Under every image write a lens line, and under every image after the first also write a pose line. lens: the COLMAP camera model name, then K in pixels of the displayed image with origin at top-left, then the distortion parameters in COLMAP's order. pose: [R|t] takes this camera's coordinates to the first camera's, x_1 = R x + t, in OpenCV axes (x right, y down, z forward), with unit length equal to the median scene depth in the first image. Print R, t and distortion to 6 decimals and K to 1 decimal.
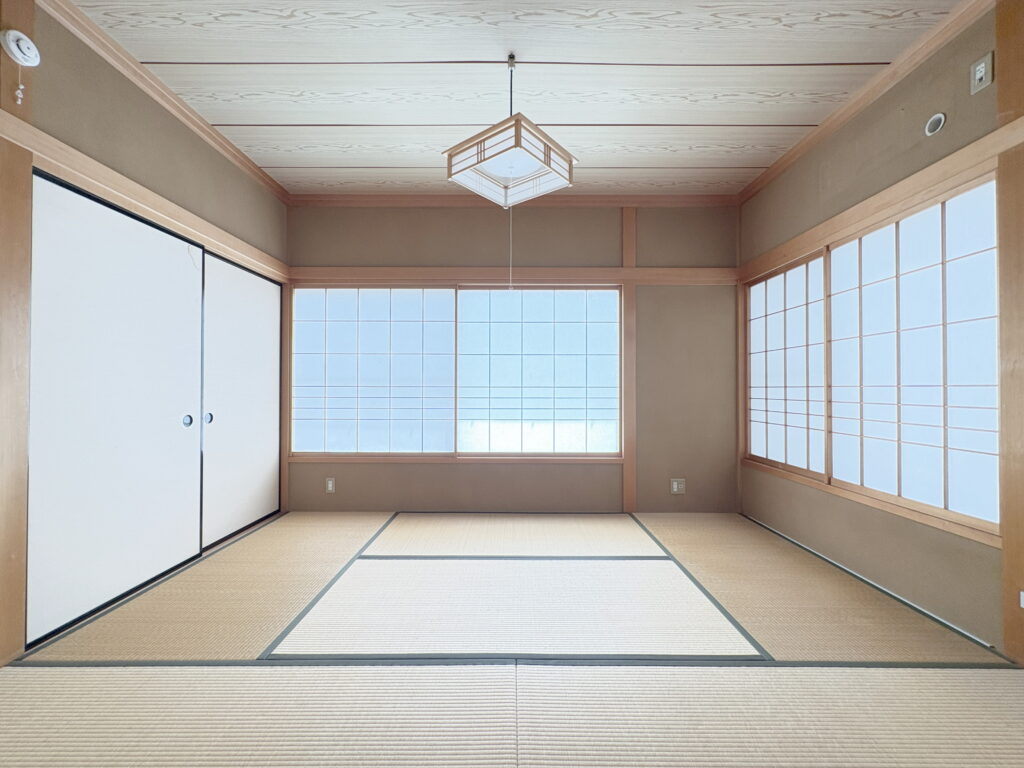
lens RADIAL K [[411.8, 0, 510.6], [0, 411.8, 383.9], [0, 0, 1]] dist [-0.002462, -0.000657]
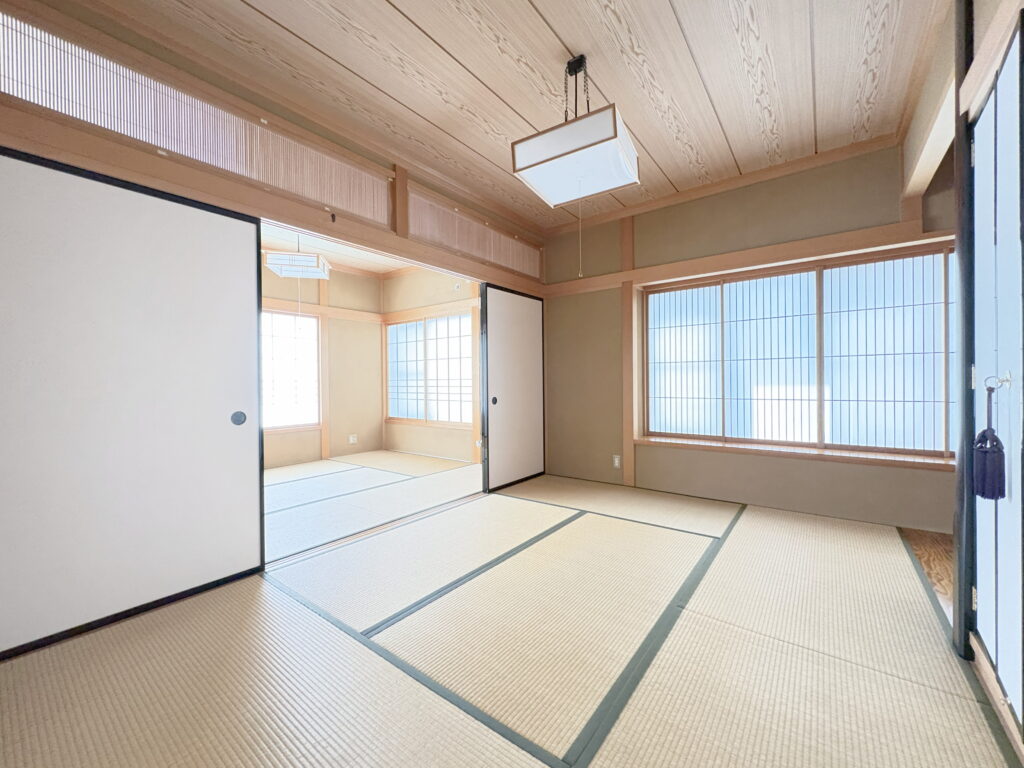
lens RADIAL K [[411.8, 0, 510.6], [0, 411.8, 383.9], [0, 0, 1]] dist [-0.002462, -0.000657]
pose [[0.622714, -0.013359, 0.782335, -0.523350], [0.003415, 0.999891, 0.014355, -0.000944], [-0.782442, -0.006267, 0.622692, -0.573822]]
